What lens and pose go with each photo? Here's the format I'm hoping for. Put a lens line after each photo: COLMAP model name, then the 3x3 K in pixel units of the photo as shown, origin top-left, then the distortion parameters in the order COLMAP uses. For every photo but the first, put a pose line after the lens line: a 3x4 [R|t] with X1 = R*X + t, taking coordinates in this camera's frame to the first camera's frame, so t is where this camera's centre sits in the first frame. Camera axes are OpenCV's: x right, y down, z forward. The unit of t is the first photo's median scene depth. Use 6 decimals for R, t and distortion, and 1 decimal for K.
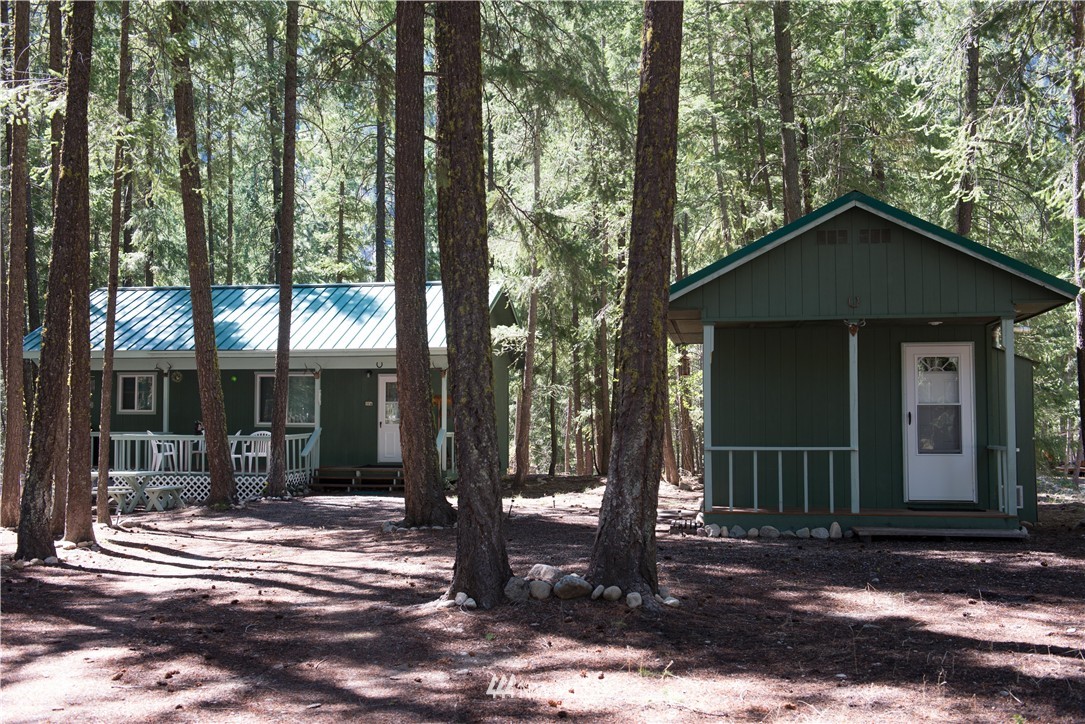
lens RADIAL K [[1150.0, 0, 542.5], [0, 1150.0, 362.0], [0, 0, 1]] dist [0.059681, 0.006114]
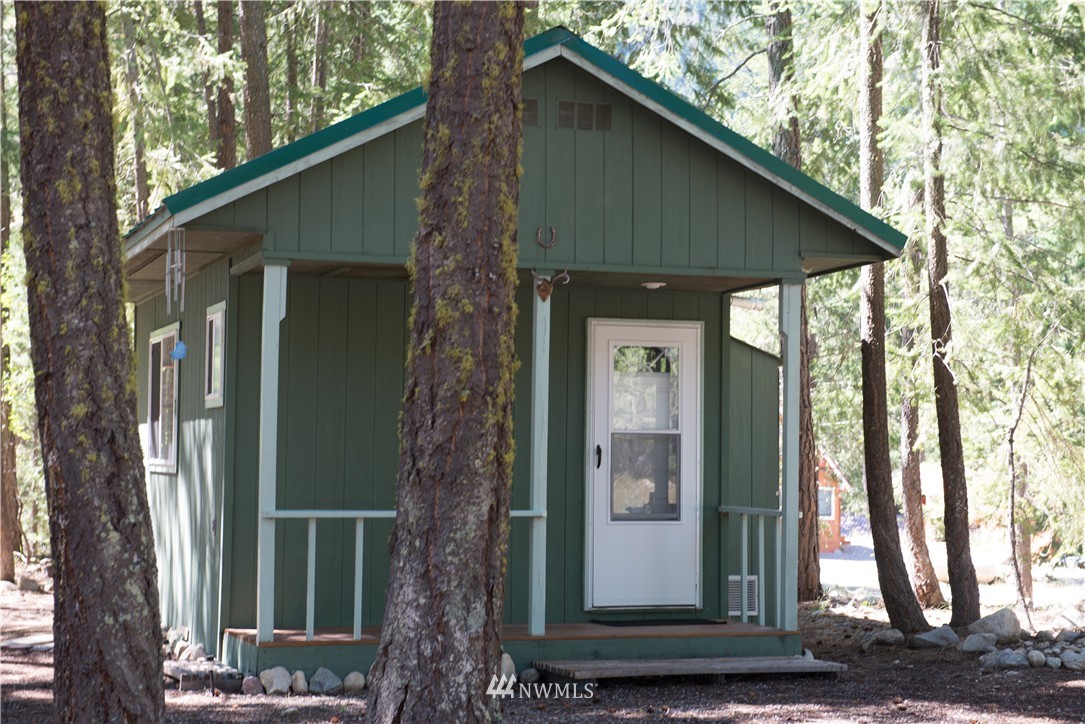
lens RADIAL K [[2014.7, 0, 542.5], [0, 2014.7, 362.0], [0, 0, 1]] dist [0.095719, 0.076449]
pose [[0.879850, 0.033042, 0.474102, -0.168746], [-0.036331, 0.999337, -0.002225, 0.007545], [-0.473862, -0.015267, 0.880467, 0.186072]]
